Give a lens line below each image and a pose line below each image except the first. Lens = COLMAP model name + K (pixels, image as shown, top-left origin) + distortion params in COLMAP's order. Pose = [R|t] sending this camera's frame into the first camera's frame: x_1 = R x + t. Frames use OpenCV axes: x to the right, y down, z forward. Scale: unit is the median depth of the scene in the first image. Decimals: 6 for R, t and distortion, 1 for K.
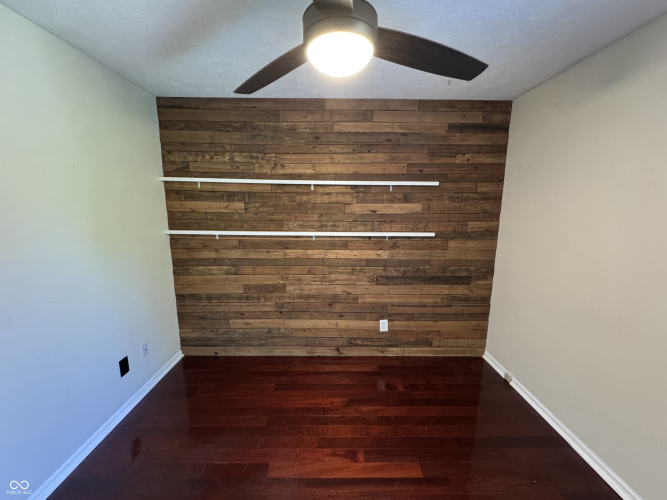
lens RADIAL K [[266.1, 0, 332.8], [0, 266.1, 250.3], [0, 0, 1]] dist [-0.005795, 0.000459]
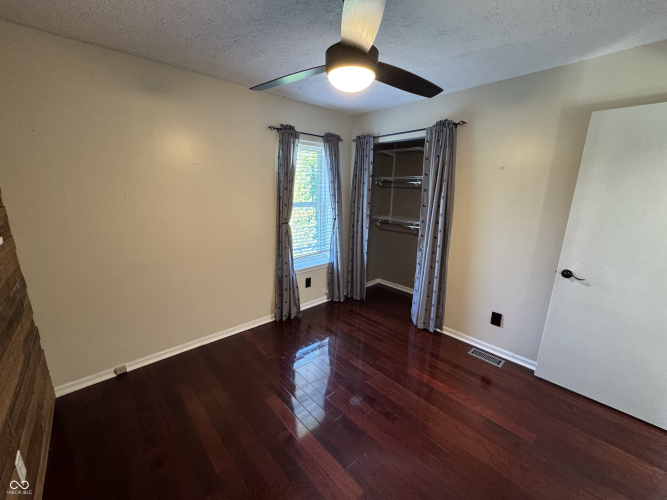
lens RADIAL K [[266.1, 0, 333.3], [0, 266.1, 249.9], [0, 0, 1]] dist [-0.005795, 0.000459]
pose [[-0.670967, -0.180726, 0.719126, -0.402550], [0.107170, 0.936022, 0.335228, -0.135811], [-0.733702, 0.301995, -0.608671, 0.827464]]
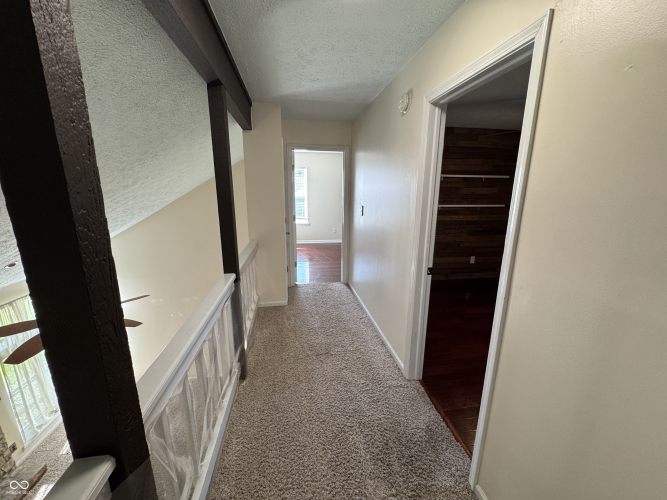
lens RADIAL K [[266.1, 0, 332.0], [0, 266.1, 249.3], [0, 0, 1]] dist [-0.005795, 0.000459]
pose [[0.988890, -0.031786, 0.145214, -1.002494], [0.024312, 0.998301, 0.052956, 0.107372], [-0.146651, -0.048838, 0.987982, -0.587250]]
